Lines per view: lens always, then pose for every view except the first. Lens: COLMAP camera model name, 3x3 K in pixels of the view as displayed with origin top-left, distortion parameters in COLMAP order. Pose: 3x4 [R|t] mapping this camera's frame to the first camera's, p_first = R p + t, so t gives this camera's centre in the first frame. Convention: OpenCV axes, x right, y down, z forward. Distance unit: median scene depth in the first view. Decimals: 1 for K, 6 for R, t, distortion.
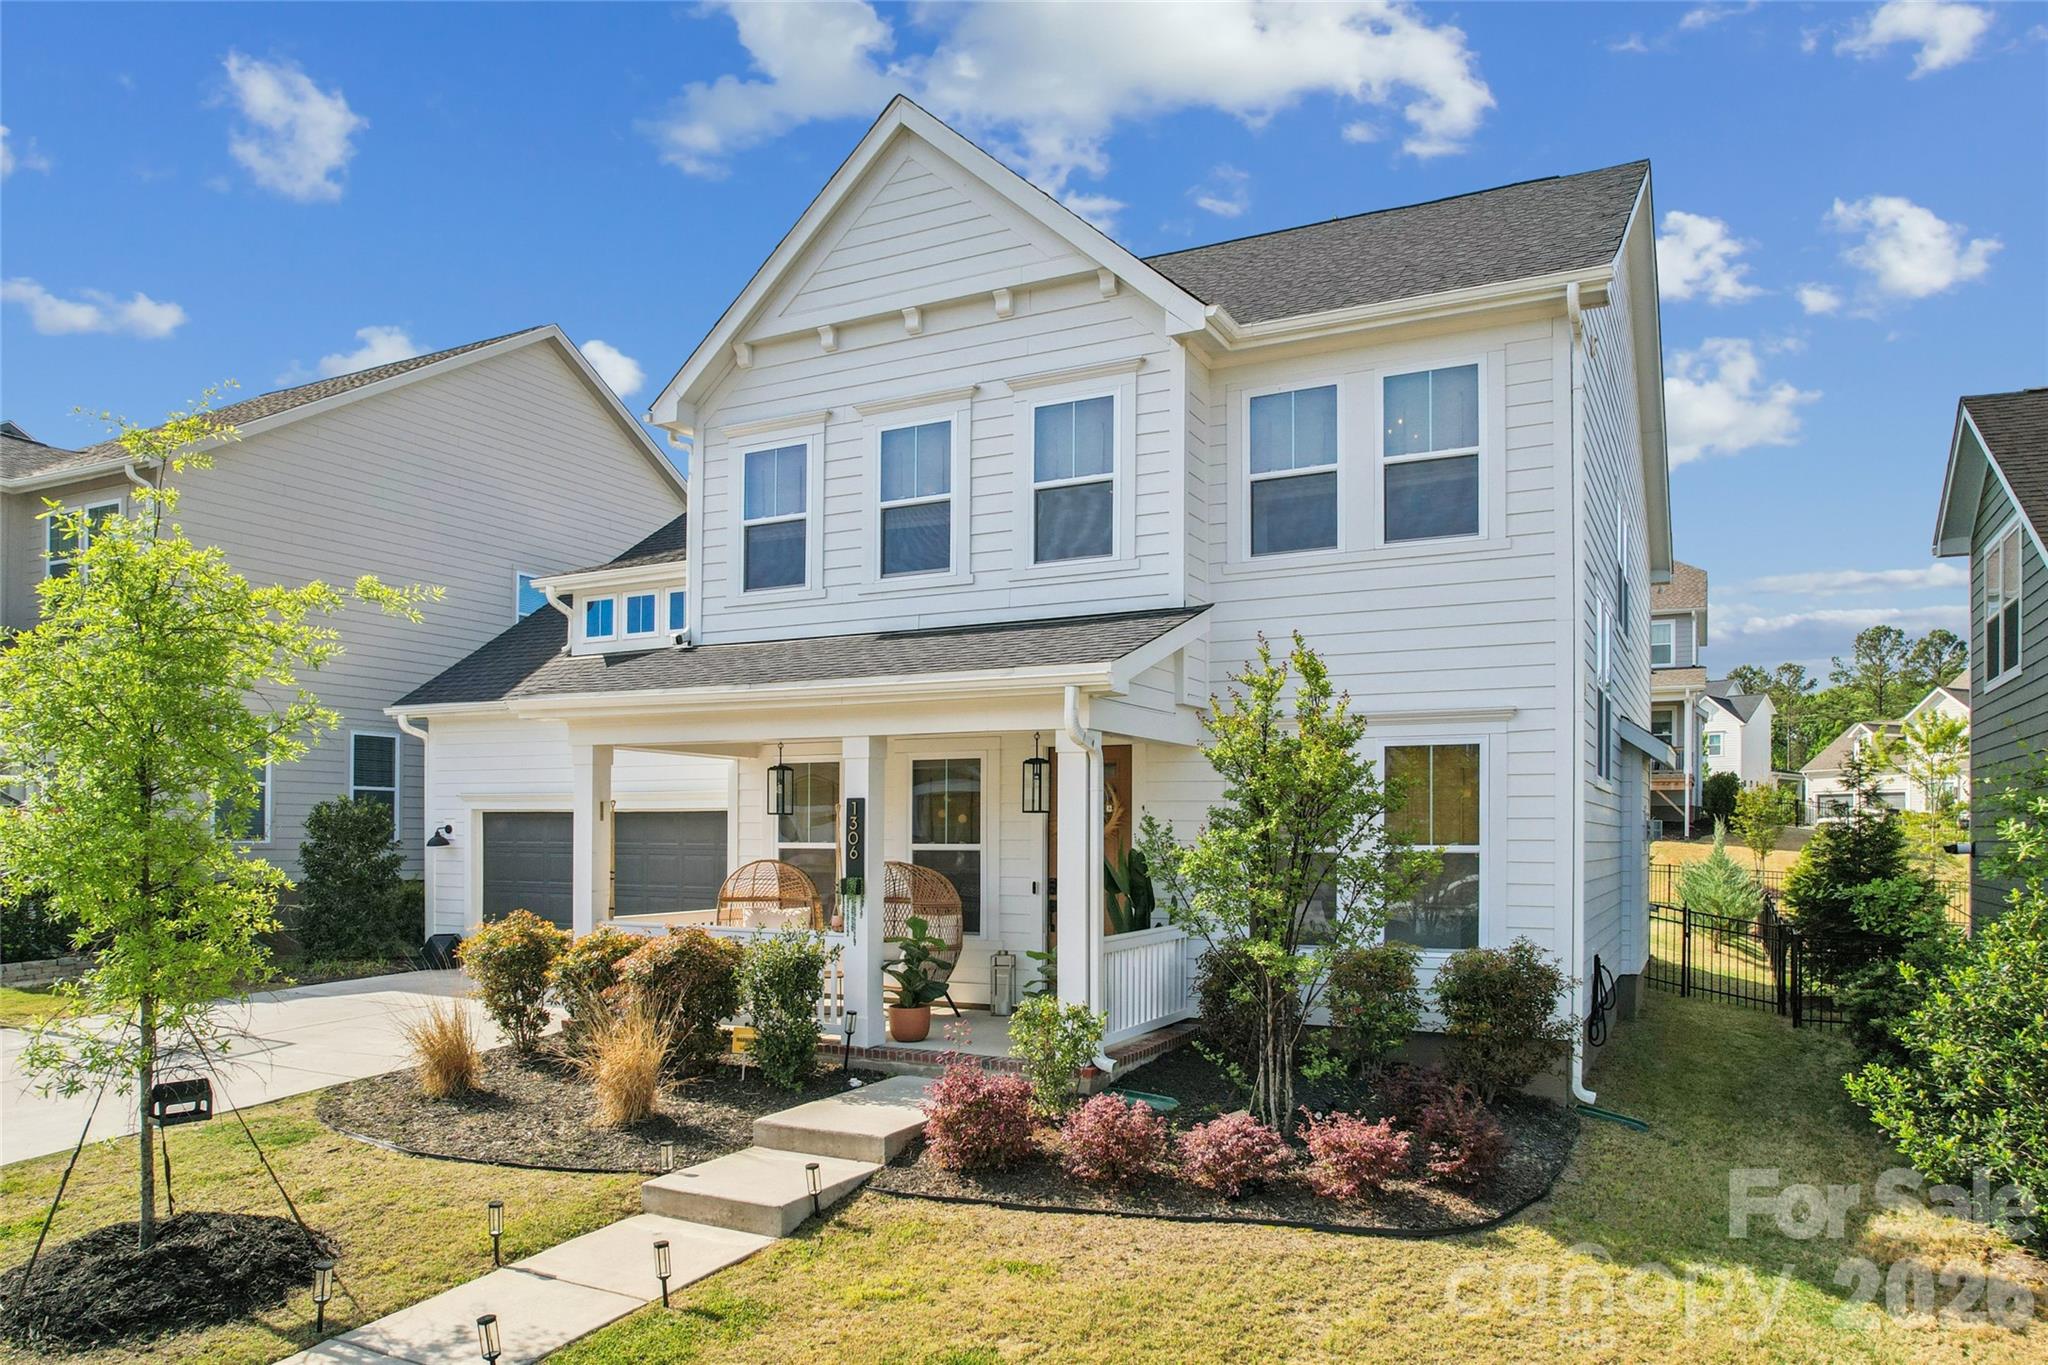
lens RADIAL K [[1332.5, 0, 1015.8], [0, 1332.5, 840.3], [0, 0, 1]] dist [-0.032851, 0.000393]
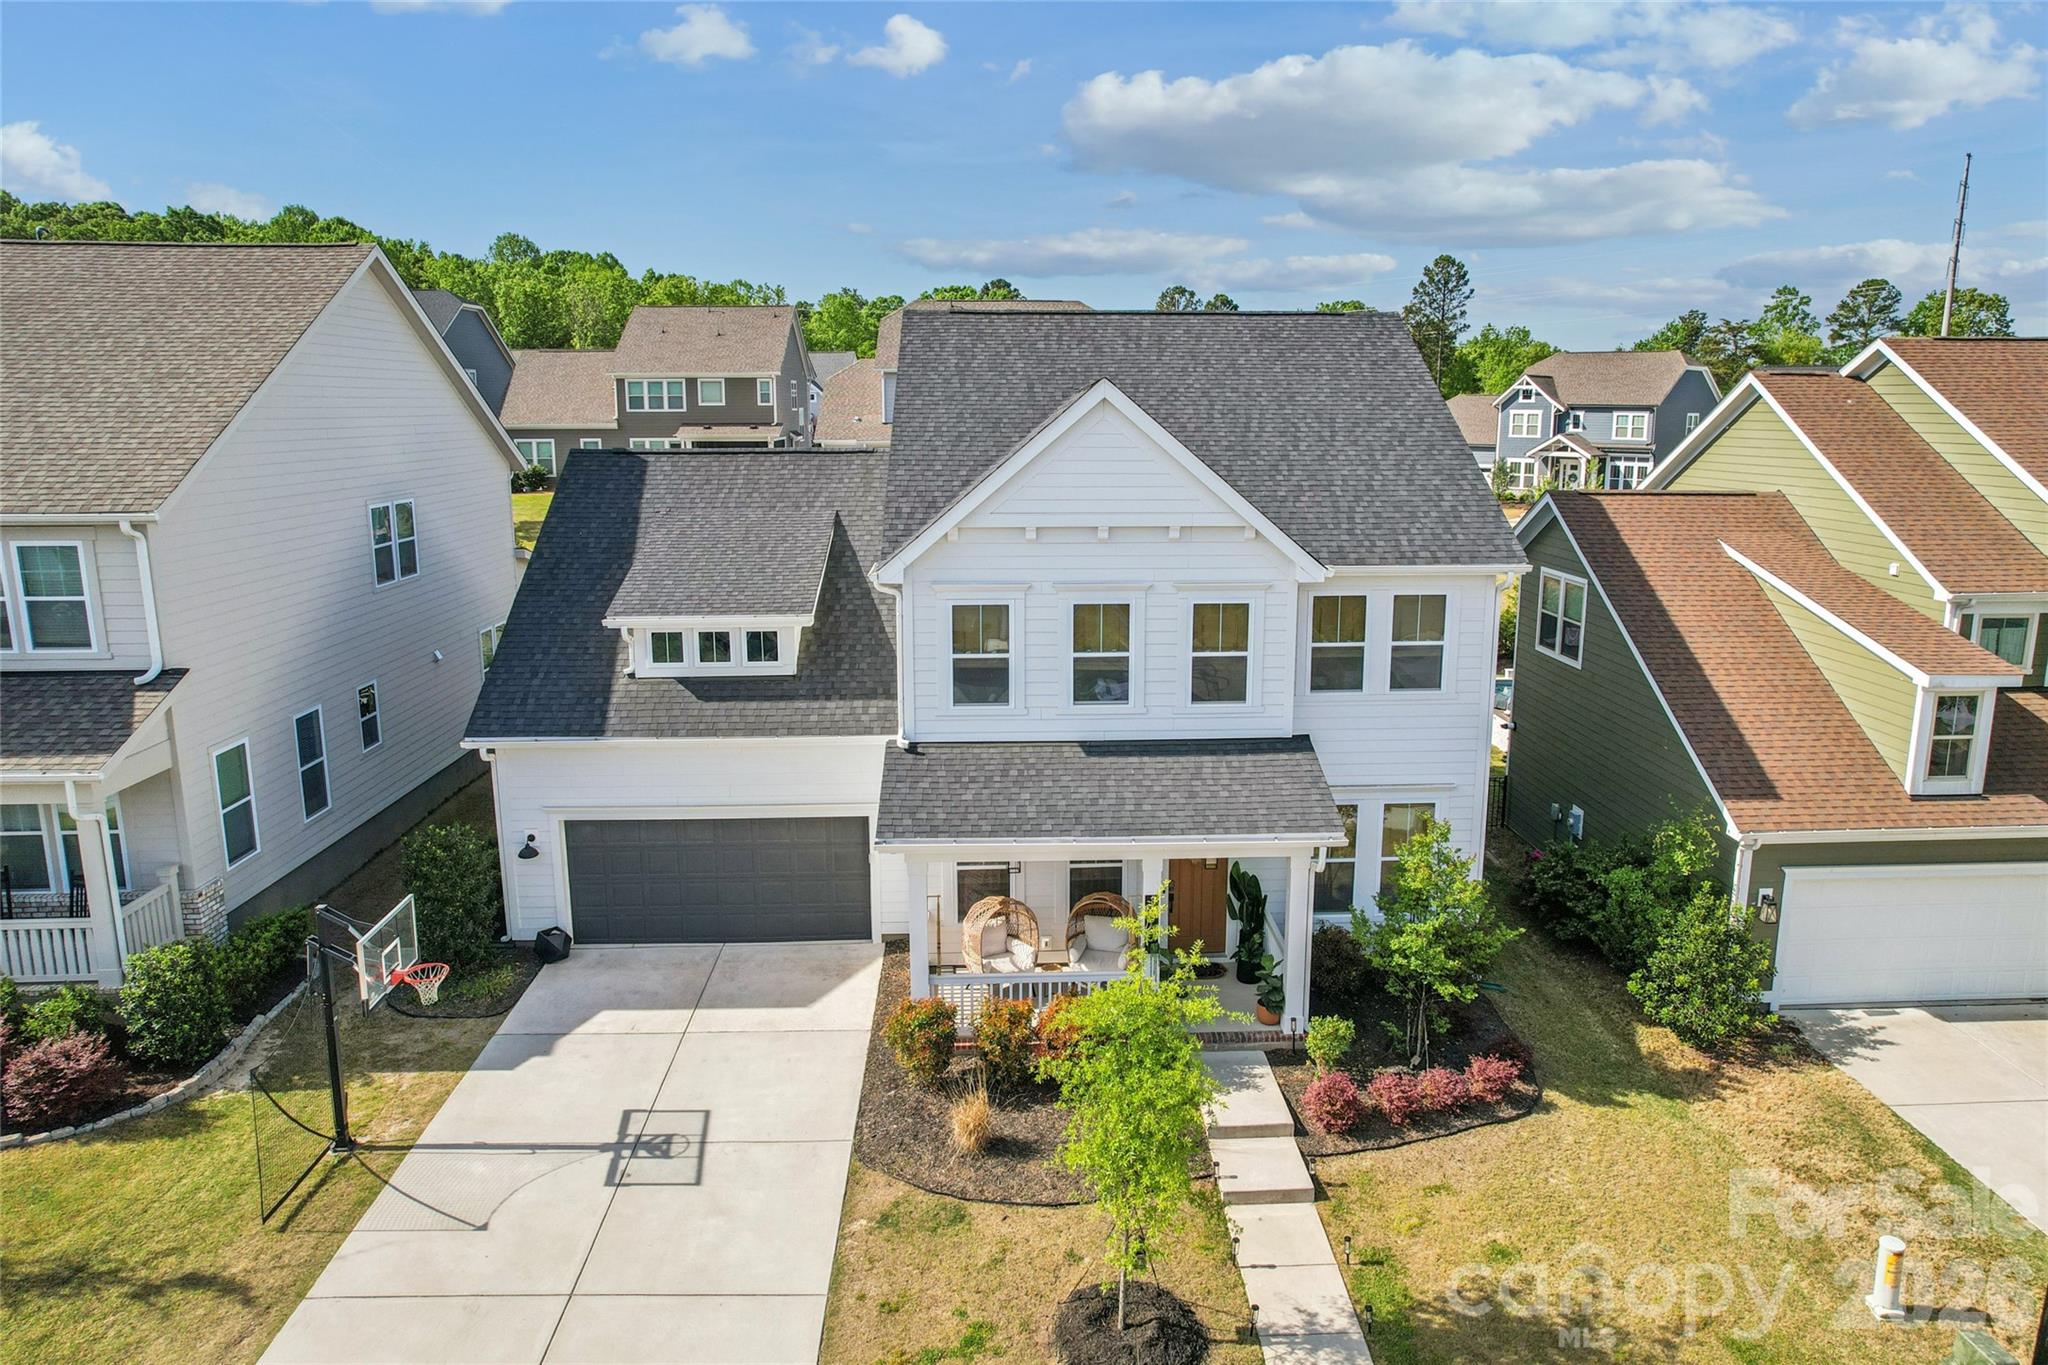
lens RADIAL K [[1307.0, 0, 1042.5], [0, 1307.0, 679.8], [0, 0, 1]] dist [-0.066721, 0.056152]
pose [[0.867191, -0.109009, 0.485899, -0.878255], [0.011968, 0.980027, 0.198504, -0.543658], [-0.497833, -0.166326, 0.851175, -0.201365]]
